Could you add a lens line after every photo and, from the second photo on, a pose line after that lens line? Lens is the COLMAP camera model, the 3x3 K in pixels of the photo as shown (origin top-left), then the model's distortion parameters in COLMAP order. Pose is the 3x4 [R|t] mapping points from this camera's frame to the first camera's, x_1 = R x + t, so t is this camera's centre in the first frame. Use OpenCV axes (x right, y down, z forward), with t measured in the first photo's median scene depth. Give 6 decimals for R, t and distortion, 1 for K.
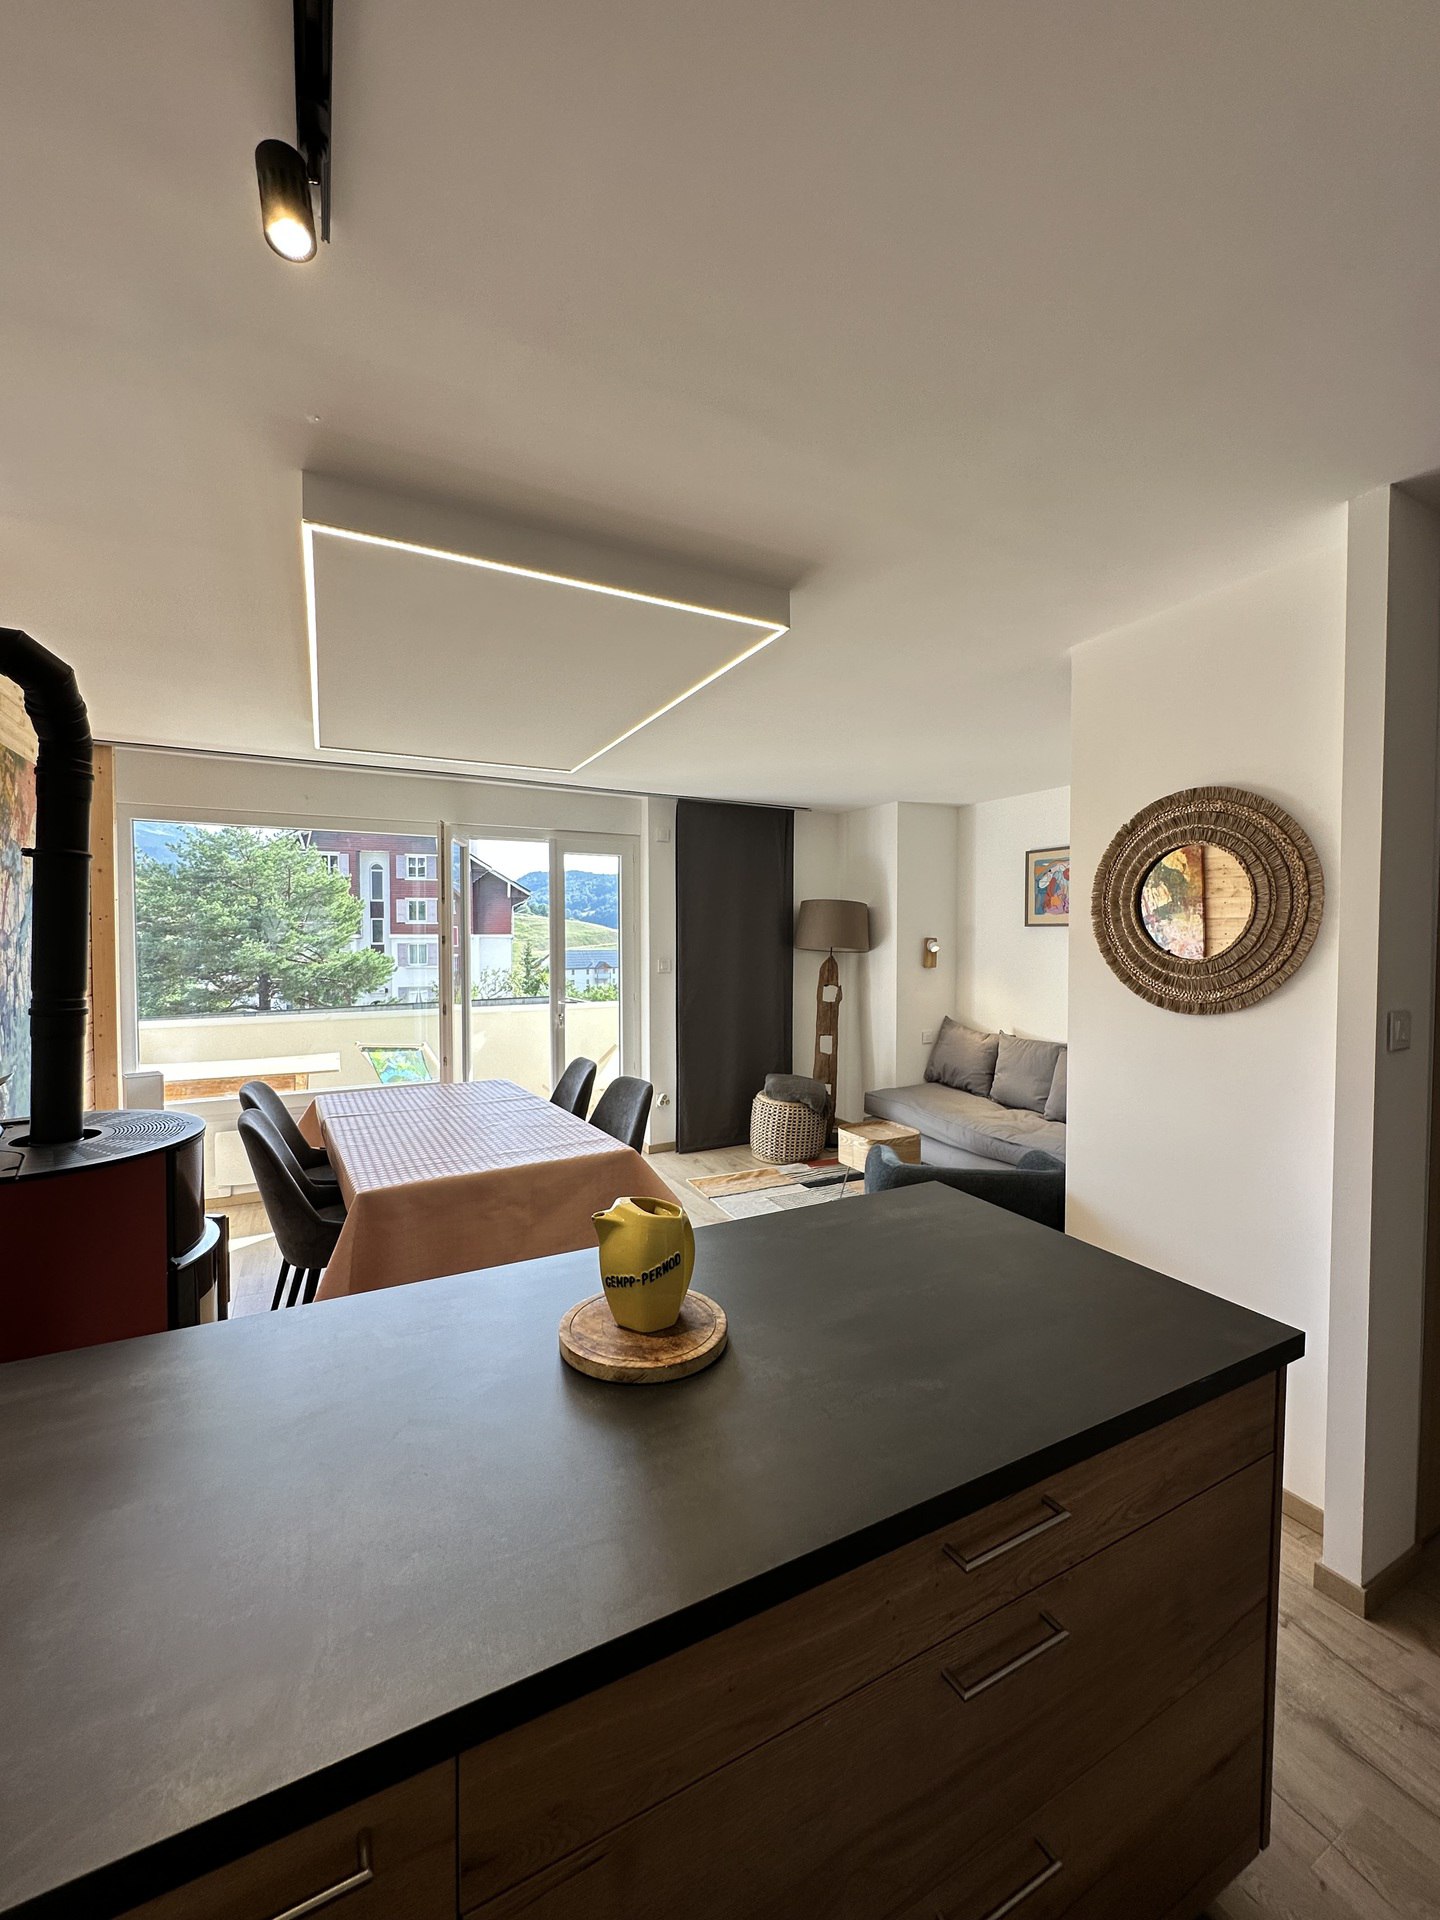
lens RADIAL K [[767.2, 0, 720.0], [0, 767.2, 960.0], [0, 0, 1]] dist [-0.003634, 0.000359]
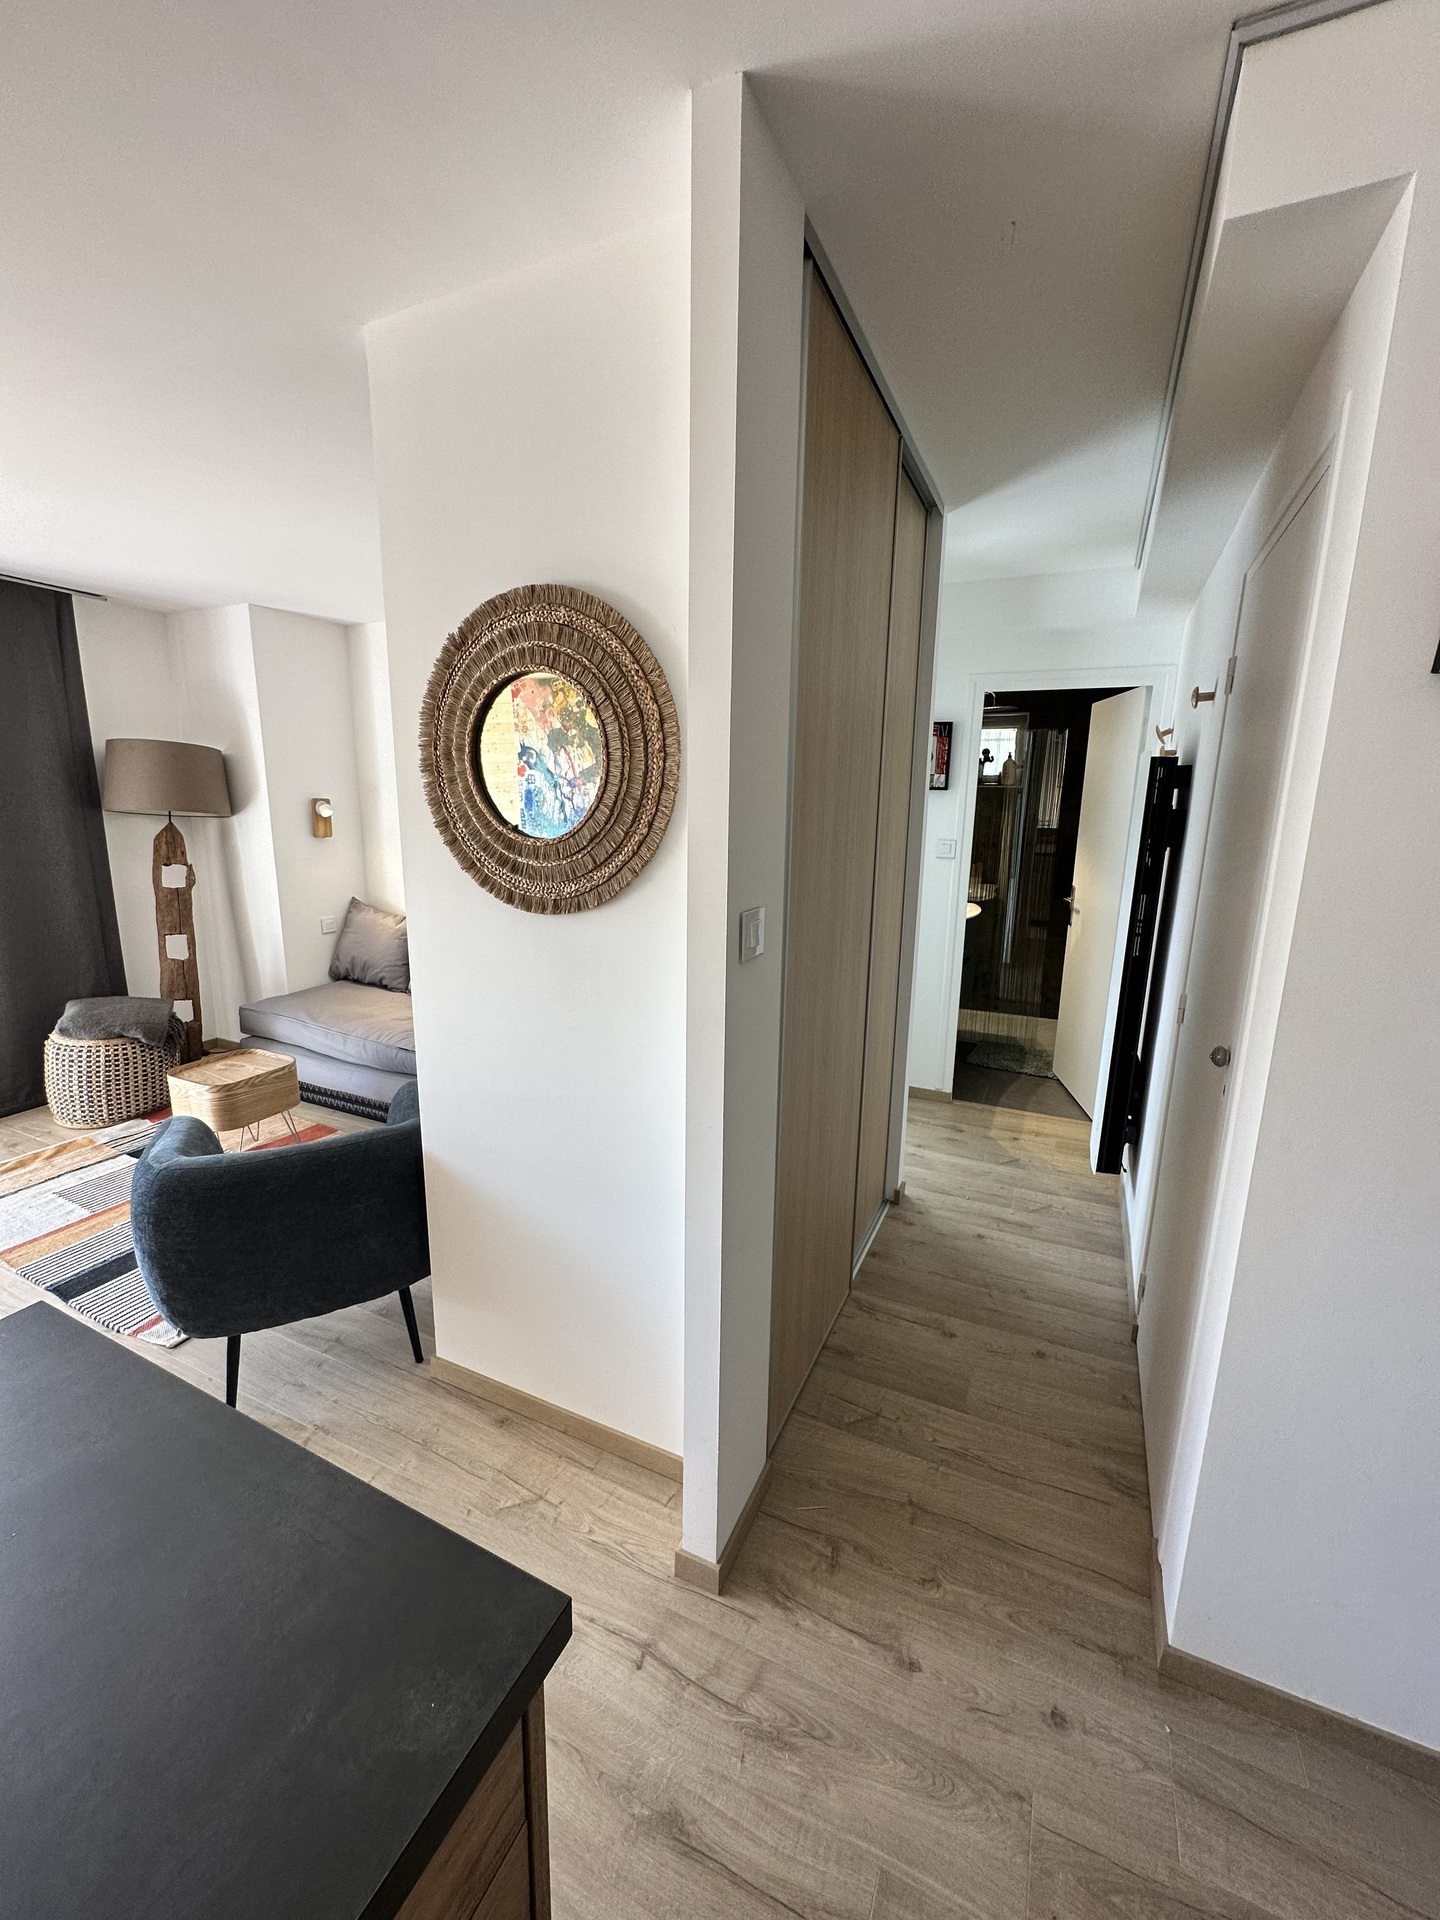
lens RADIAL K [[767.2, 0, 720.0], [0, 767.2, 960.0], [0, 0, 1]] dist [-0.003634, 0.000359]
pose [[0.799258, -0.110441, 0.590754, 0.136218], [0.002389, 0.983546, 0.180642, -0.008165], [-0.600984, -0.142969, 0.786370, 0.137510]]
